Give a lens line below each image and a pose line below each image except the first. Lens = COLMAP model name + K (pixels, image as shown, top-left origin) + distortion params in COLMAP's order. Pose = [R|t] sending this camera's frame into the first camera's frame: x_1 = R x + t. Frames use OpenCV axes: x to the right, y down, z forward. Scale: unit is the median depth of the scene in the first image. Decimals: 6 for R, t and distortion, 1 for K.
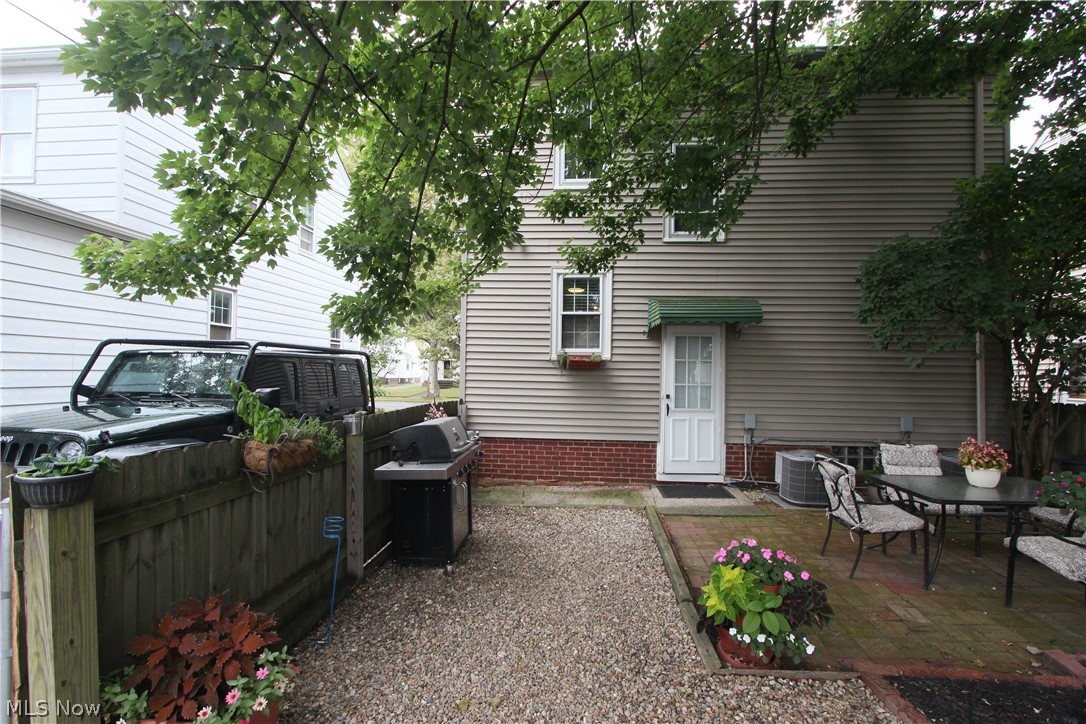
lens RADIAL K [[497.8, 0, 546.9], [0, 497.8, 369.7], [0, 0, 1]] dist [-0.019463, 0.003593]
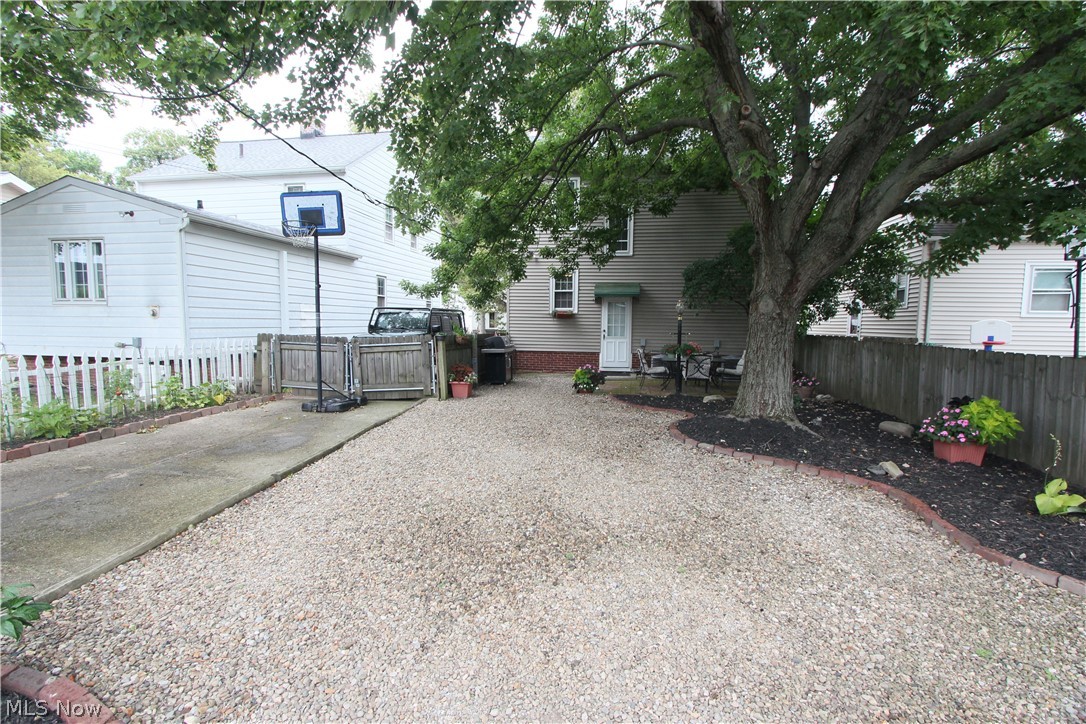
lens RADIAL K [[497.8, 0, 540.5], [0, 497.8, 358.7], [0, 0, 1]] dist [-0.019463, 0.003593]
pose [[0.995362, 0.001900, -0.096177, 0.177485], [0.005483, 0.997059, 0.076442, 0.009282], [0.096039, -0.076615, 0.992425, -1.129148]]
